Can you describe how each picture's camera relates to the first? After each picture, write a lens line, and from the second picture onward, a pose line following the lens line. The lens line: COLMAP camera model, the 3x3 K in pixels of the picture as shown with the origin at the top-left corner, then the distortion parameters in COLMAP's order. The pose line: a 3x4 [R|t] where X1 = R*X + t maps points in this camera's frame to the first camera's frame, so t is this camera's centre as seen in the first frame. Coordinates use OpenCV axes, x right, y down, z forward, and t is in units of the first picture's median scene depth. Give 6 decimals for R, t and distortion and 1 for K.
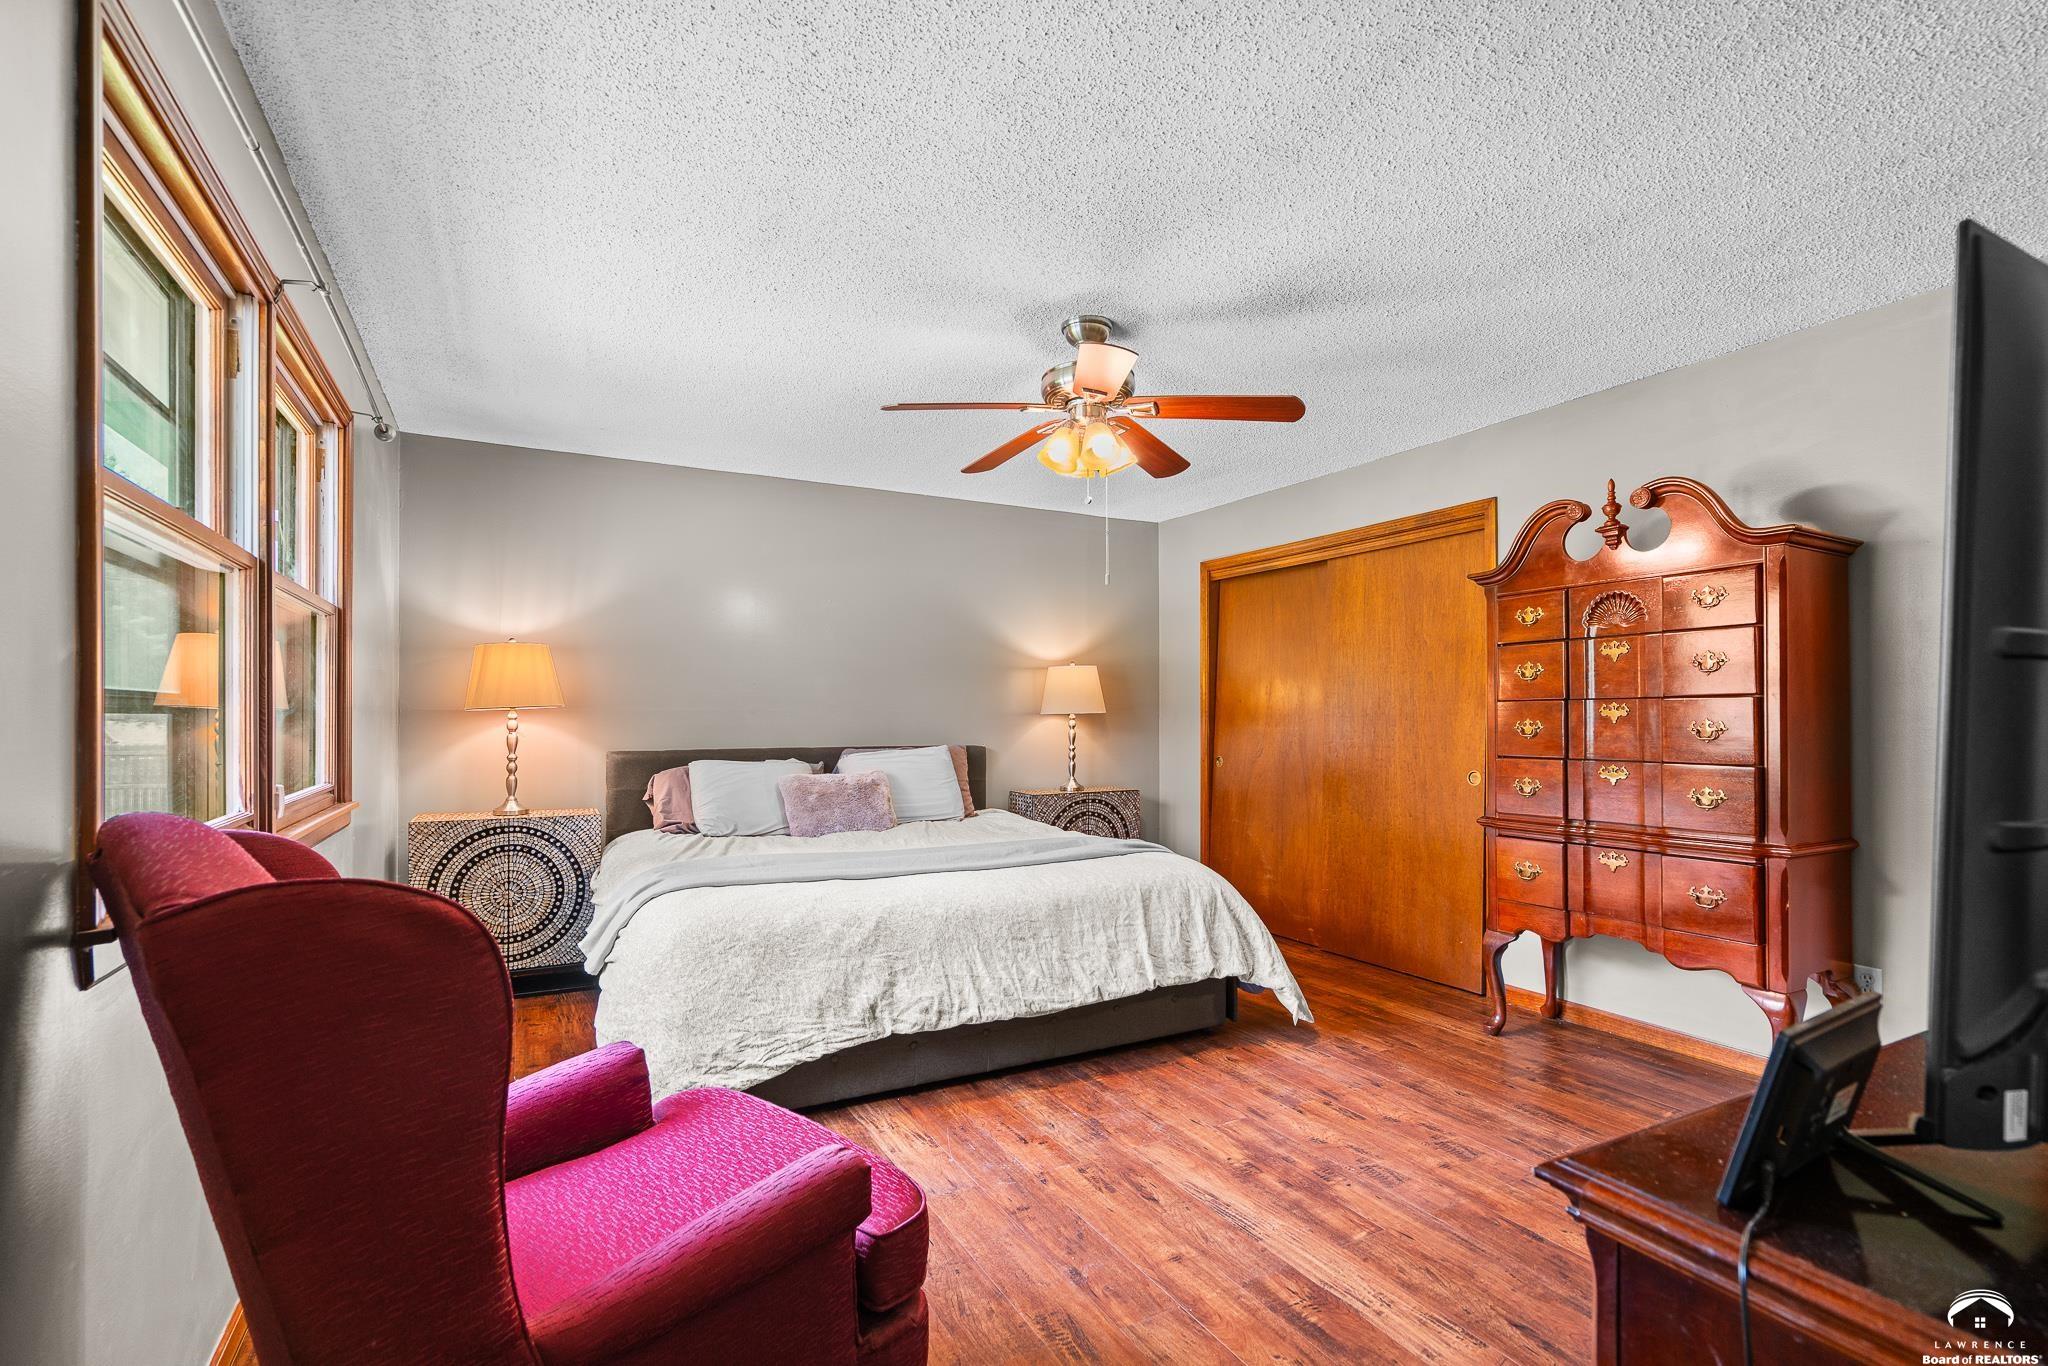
lens RADIAL K [[926.7, 0, 1005.3], [0, 926.7, 705.4], [0, 0, 1]] dist [-0.005486, 0.003894]
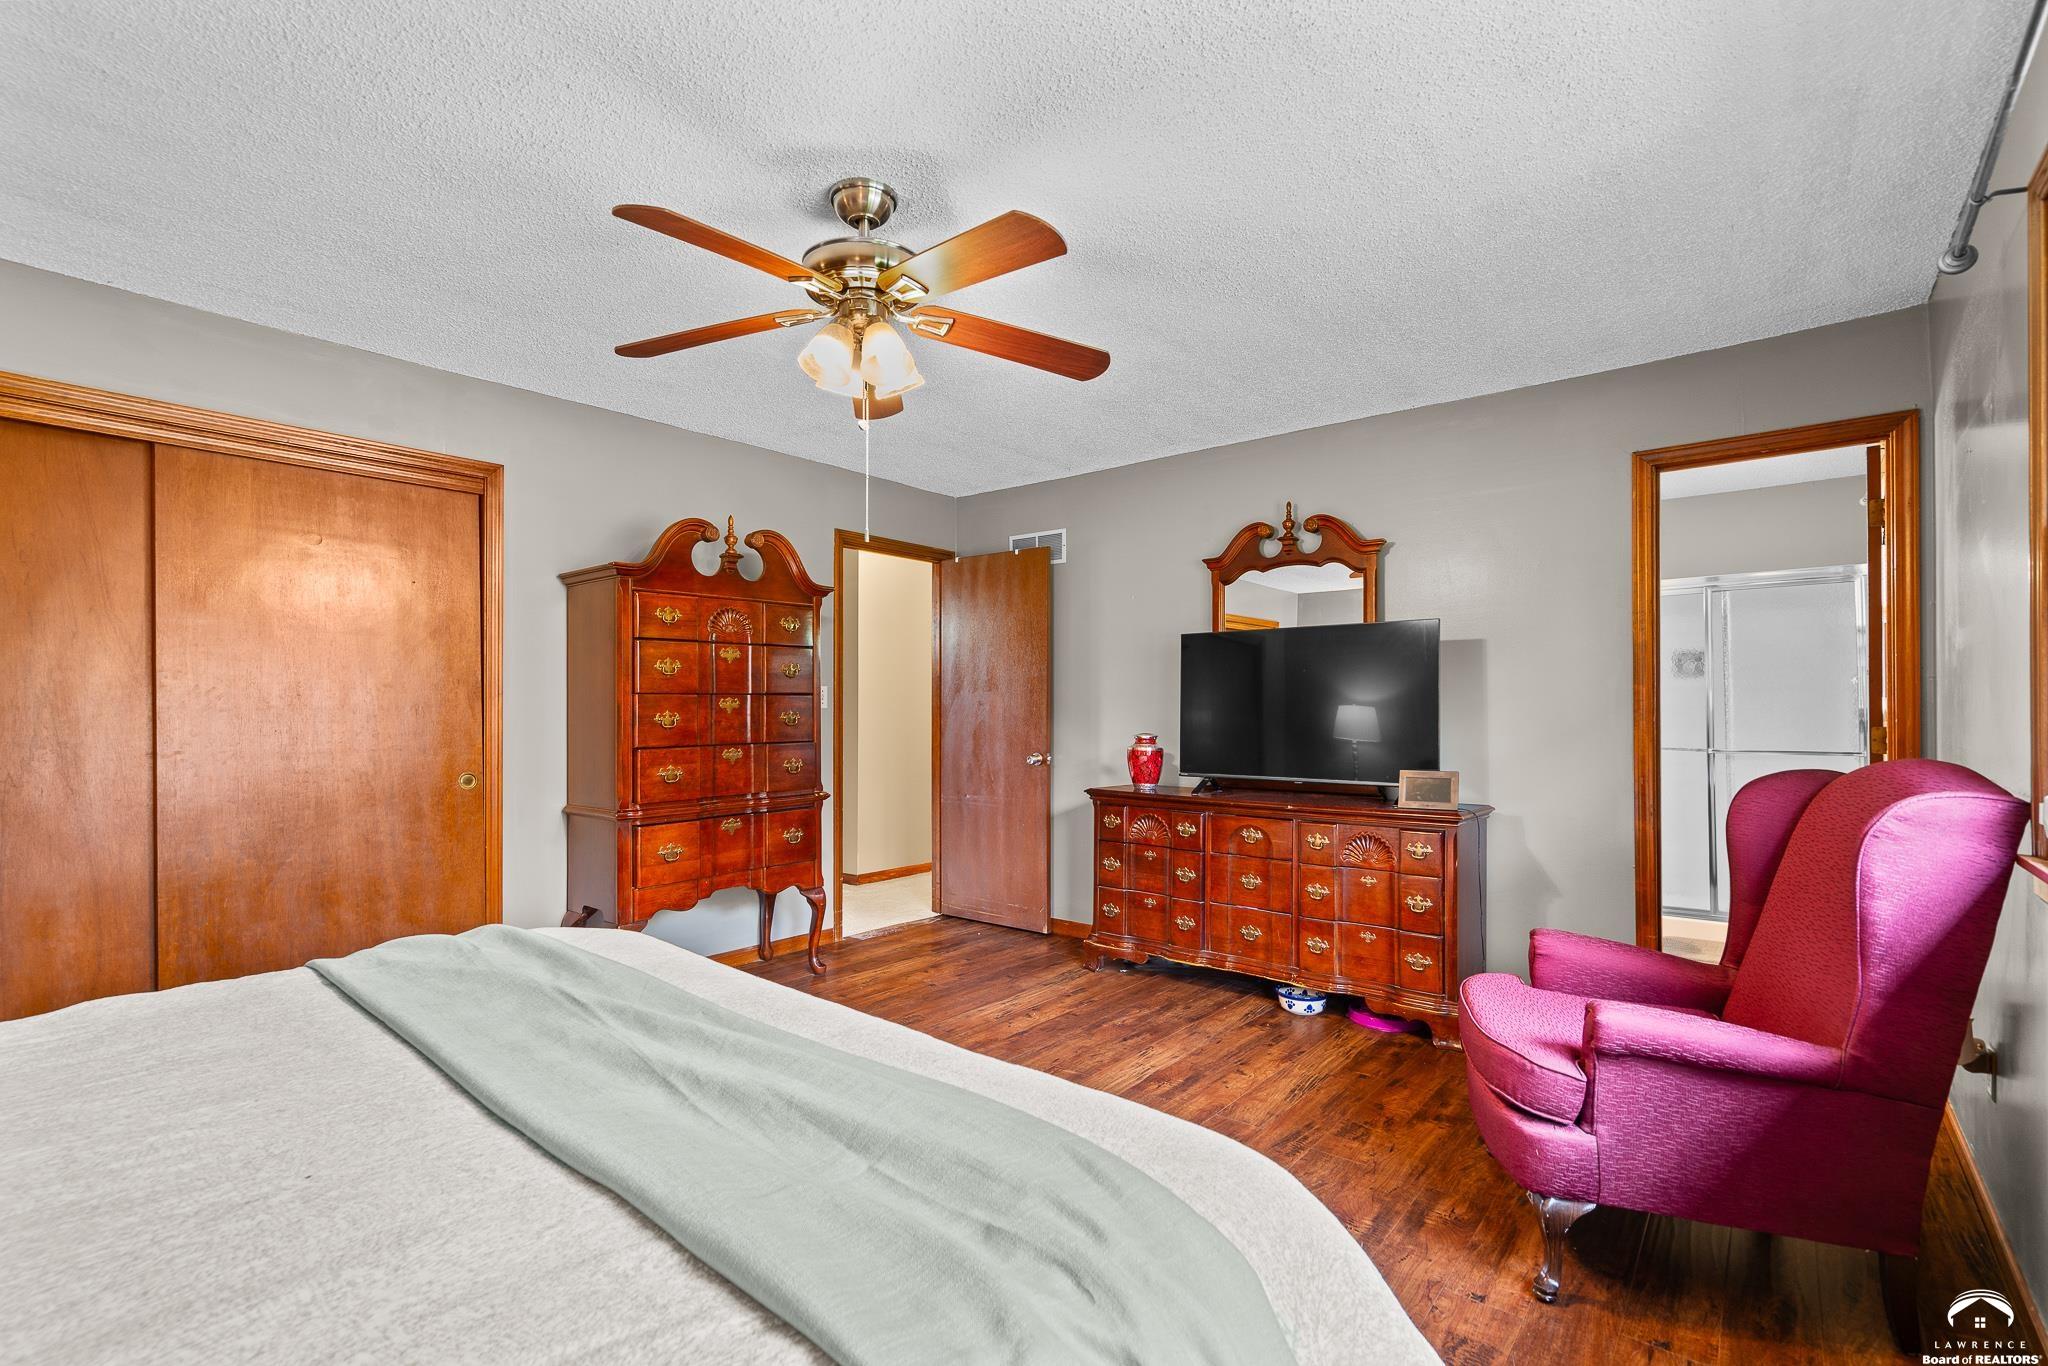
lens RADIAL K [[926.7, 0, 1021.1], [0, 926.7, 686.9], [0, 0, 1]] dist [-0.005486, 0.003894]
pose [[-0.396435, 0.014212, 0.917953, -0.624052], [-0.010751, 0.999740, -0.020121, 0.003883], [-0.918000, -0.017845, -0.396179, 1.126392]]
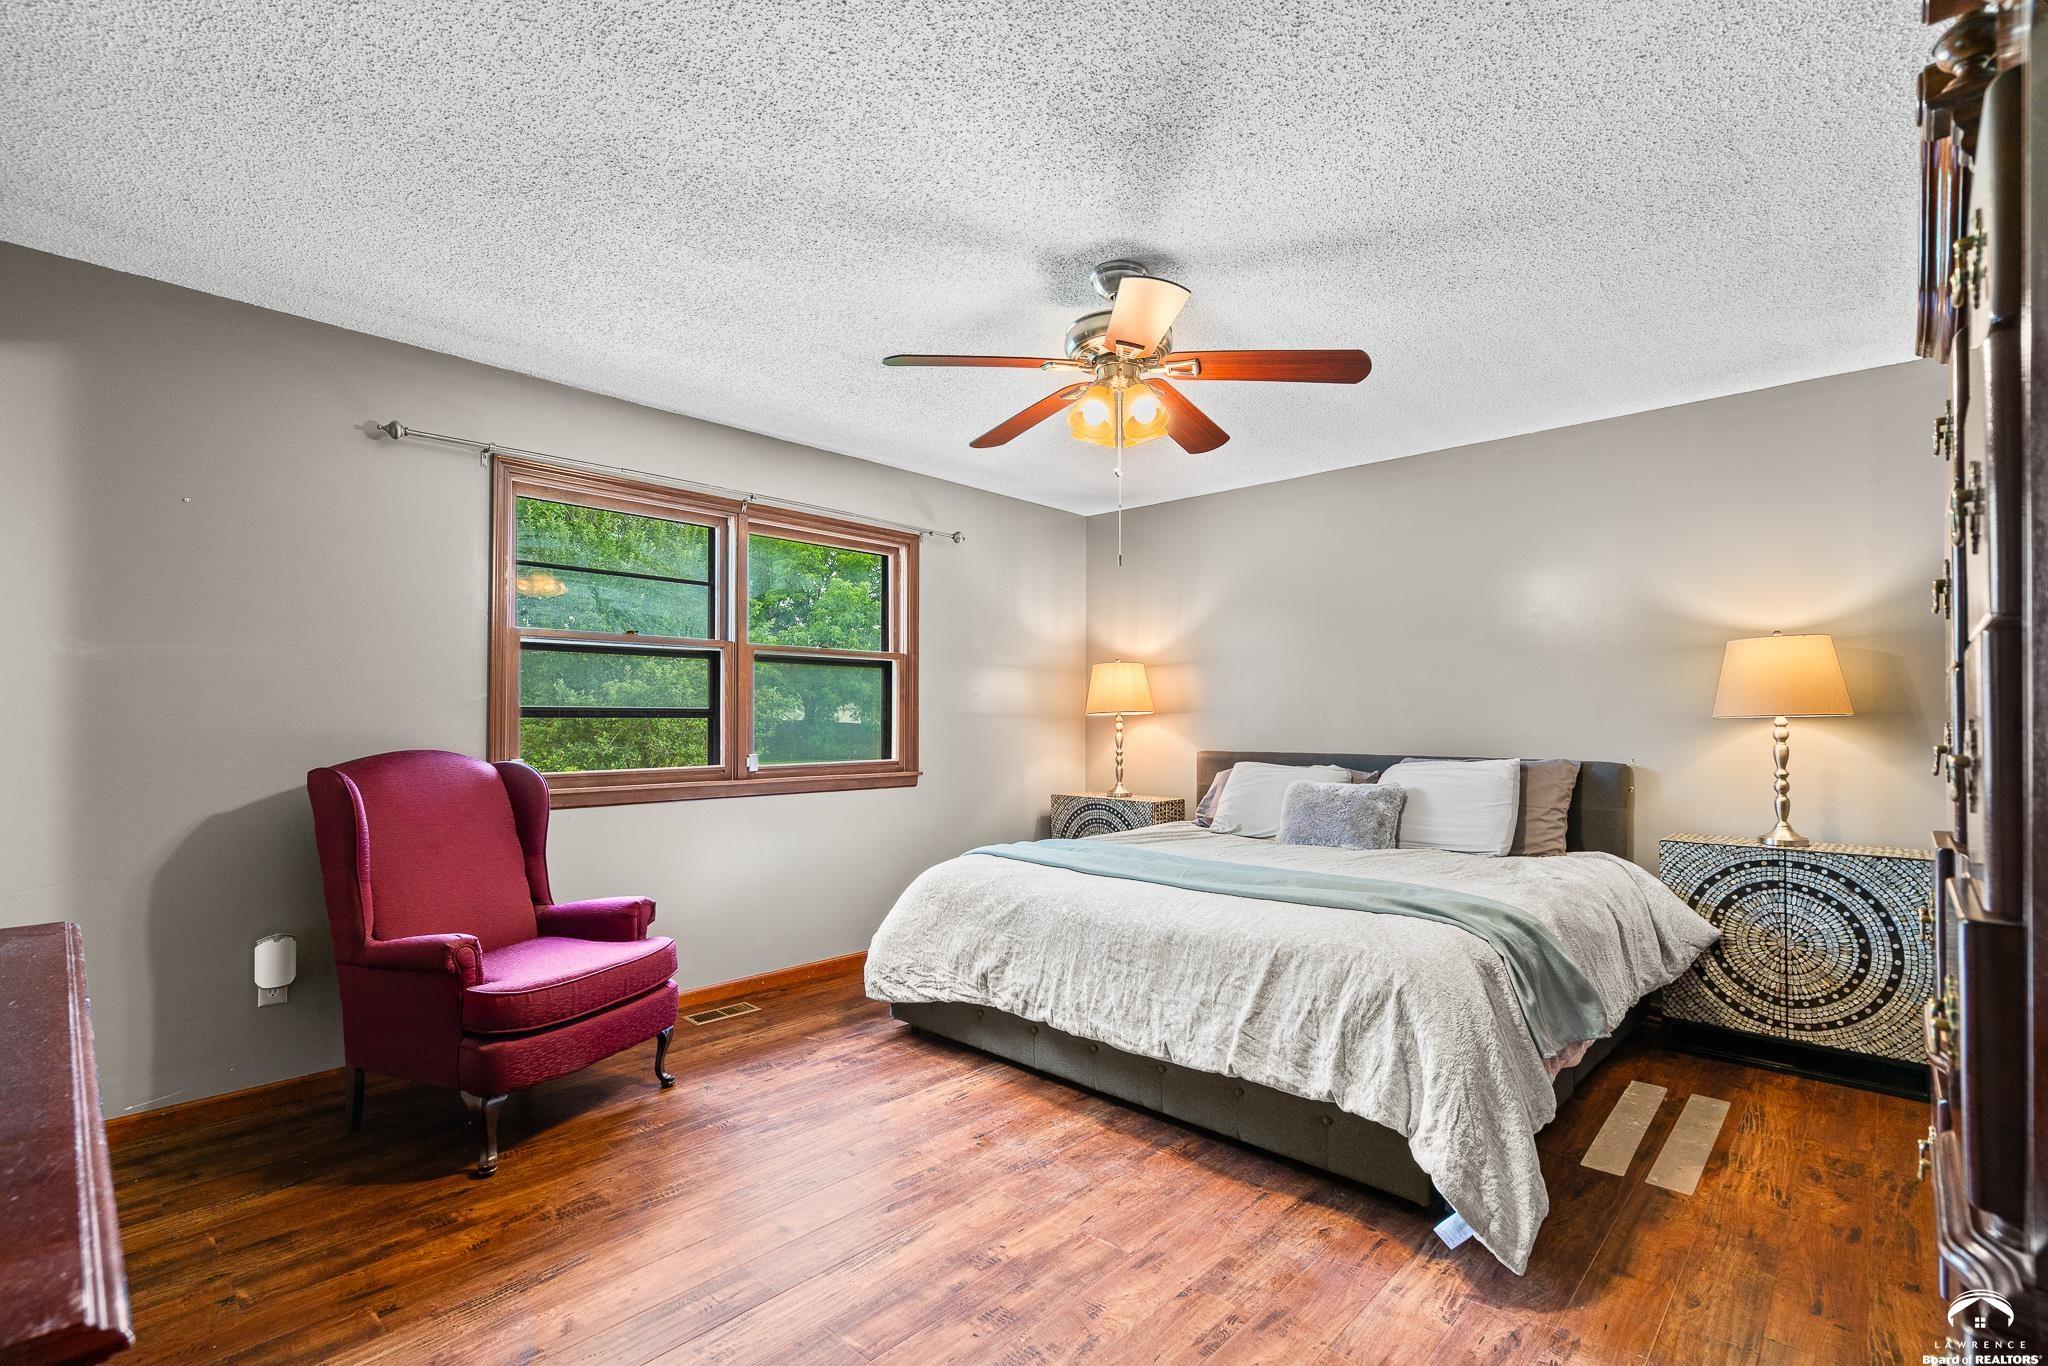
lens RADIAL K [[926.7, 0, 1023.3], [0, 926.7, 704.3], [0, 0, 1]] dist [-0.005486, 0.003894]
pose [[0.329593, -0.016282, -0.943983, 0.837599], [0.008513, 0.999862, -0.014273, 0.009930], [0.944085, -0.003331, 0.329686, 0.596319]]
